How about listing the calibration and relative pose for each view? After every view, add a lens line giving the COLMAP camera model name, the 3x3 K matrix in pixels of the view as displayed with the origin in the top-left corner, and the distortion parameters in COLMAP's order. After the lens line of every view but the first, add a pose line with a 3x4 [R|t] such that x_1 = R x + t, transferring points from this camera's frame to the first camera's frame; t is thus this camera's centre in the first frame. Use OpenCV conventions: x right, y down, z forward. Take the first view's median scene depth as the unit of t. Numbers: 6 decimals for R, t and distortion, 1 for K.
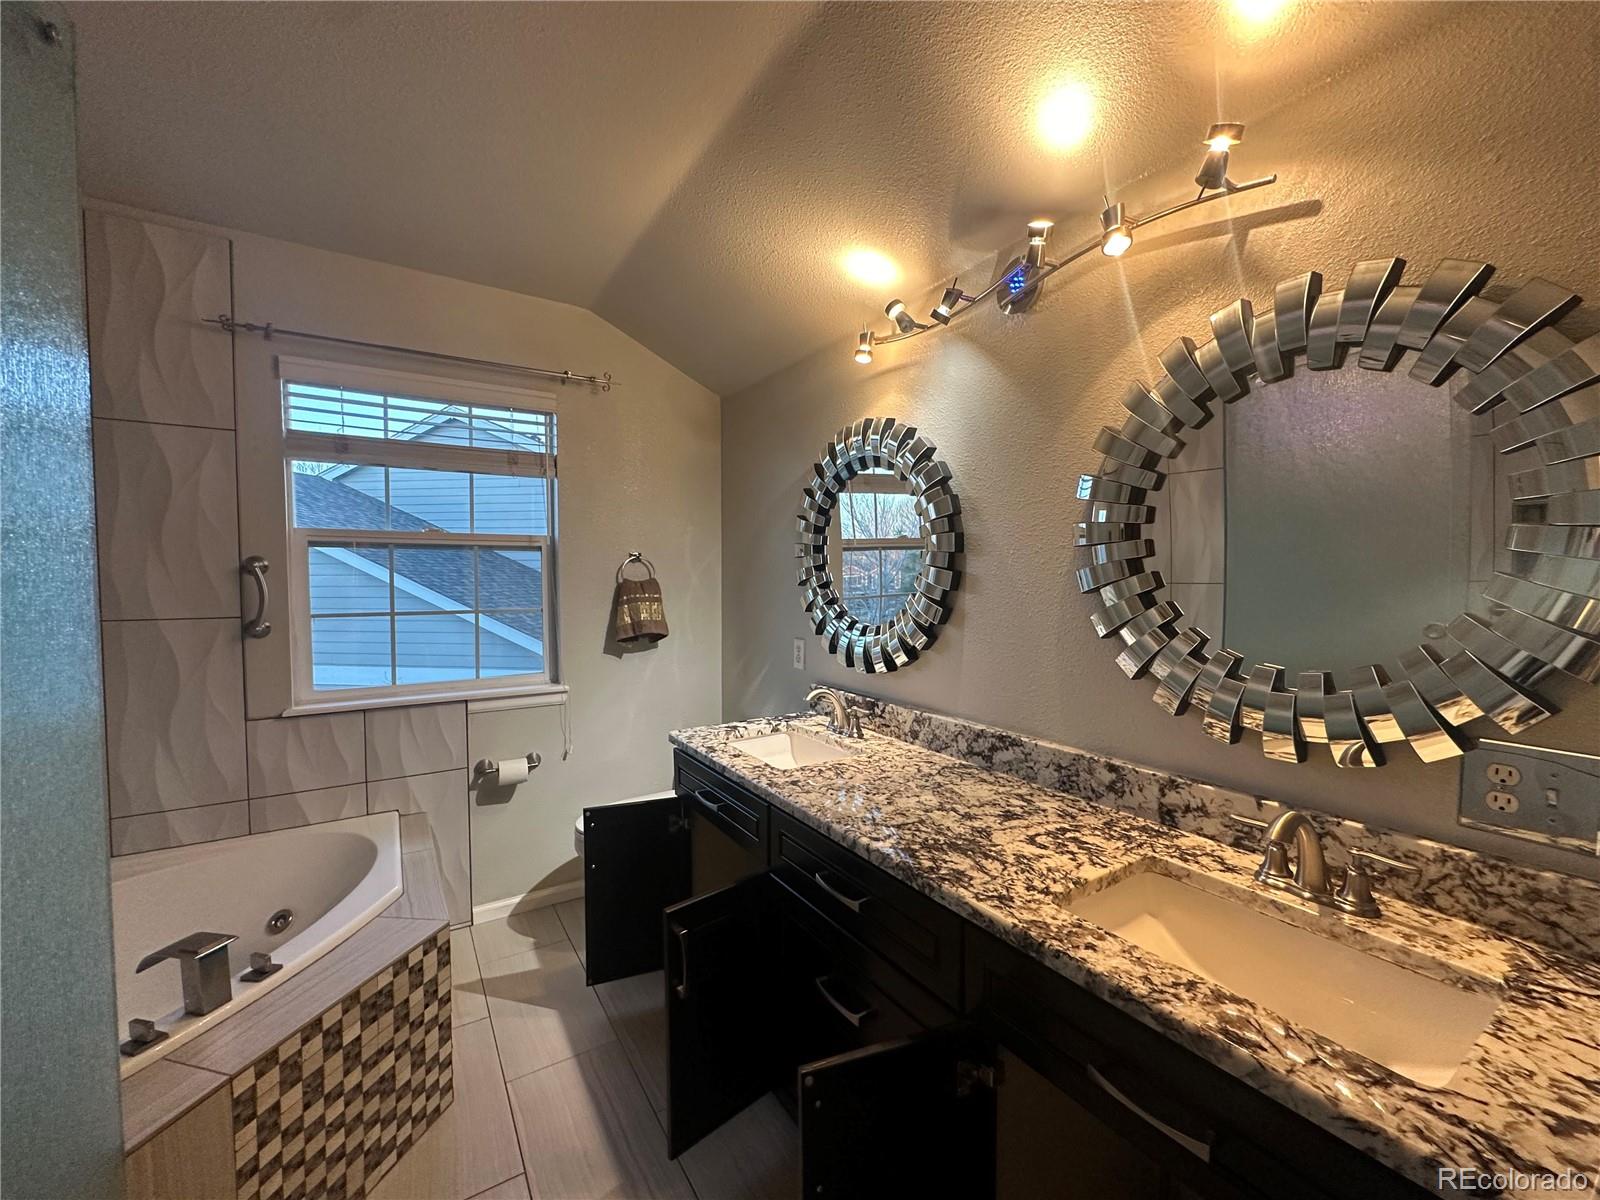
lens RADIAL K [[641.6, 0, 800.8], [0, 641.6, 600.7], [0, 0, 1]] dist [-0.008209, 0.001724]
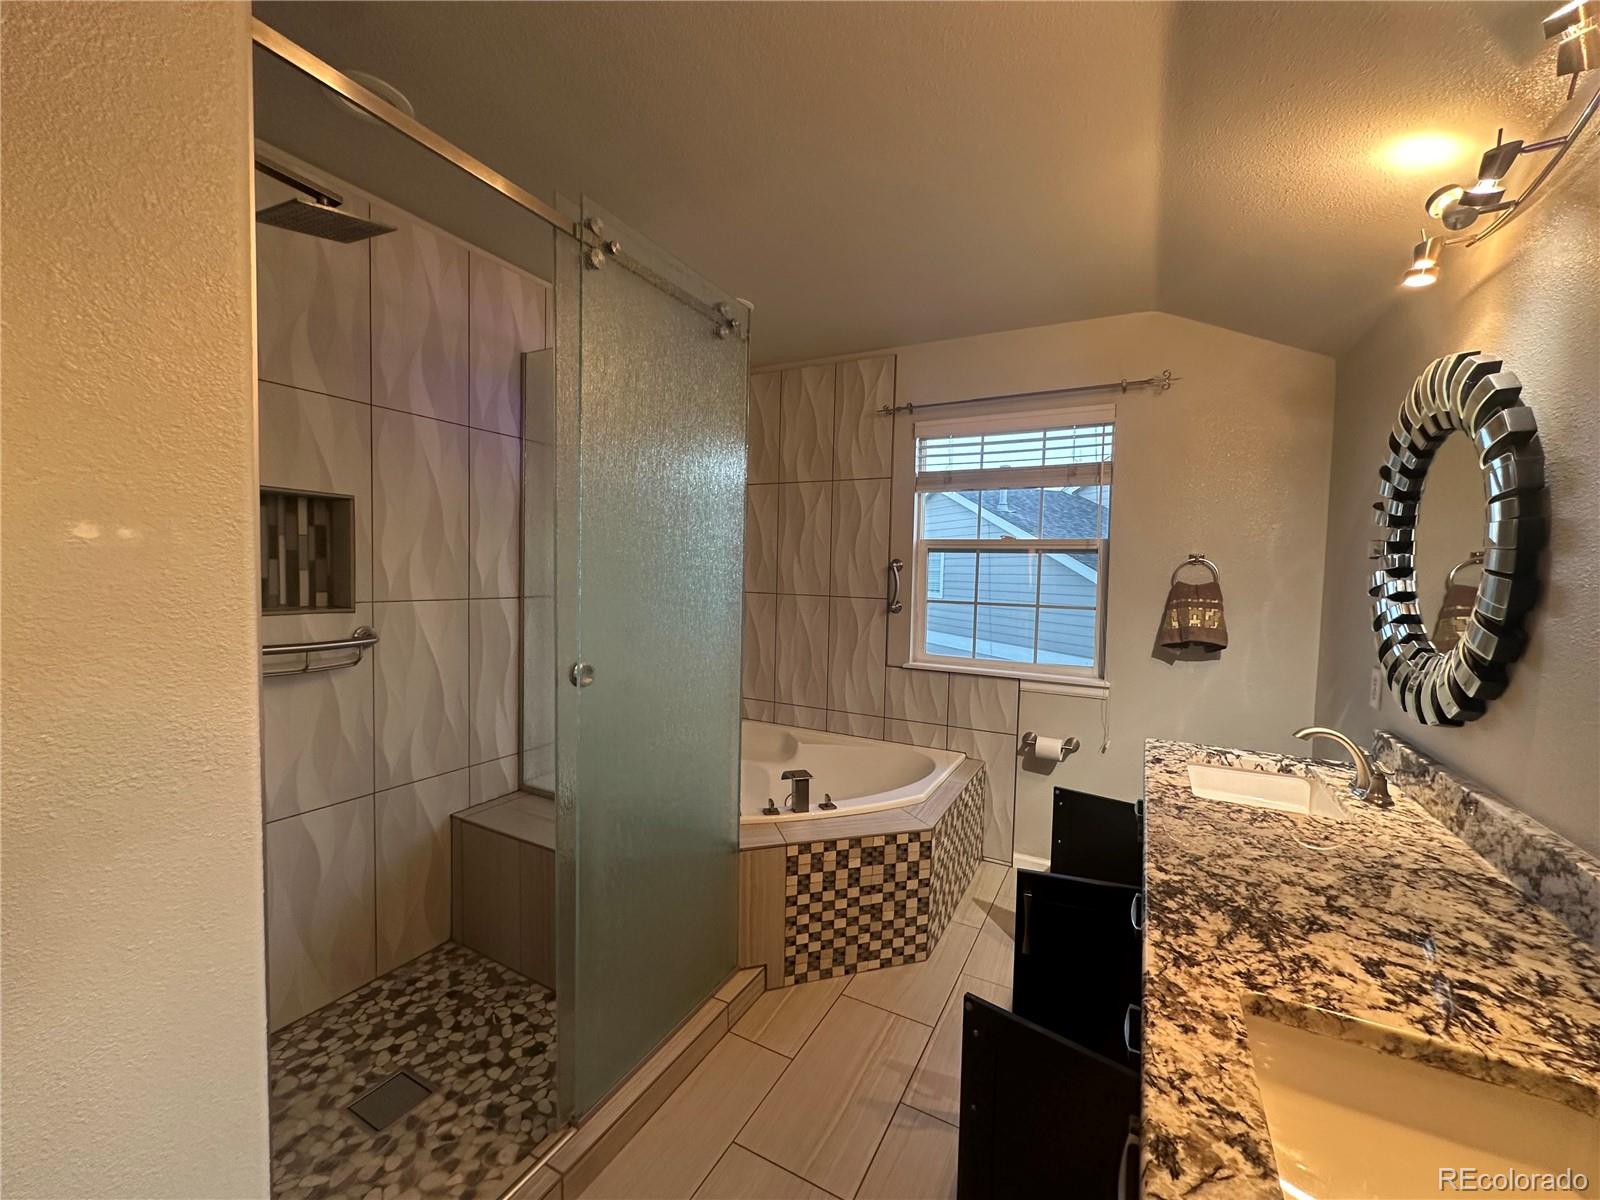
lens RADIAL K [[641.6, 0, 798.6], [0, 641.6, 600.4], [0, 0, 1]] dist [-0.008209, 0.001724]
pose [[0.484726, 0.052316, -0.873100, 0.475732], [-0.056865, 0.997983, 0.028228, -0.002605], [0.872816, 0.035966, 0.486723, 0.074409]]
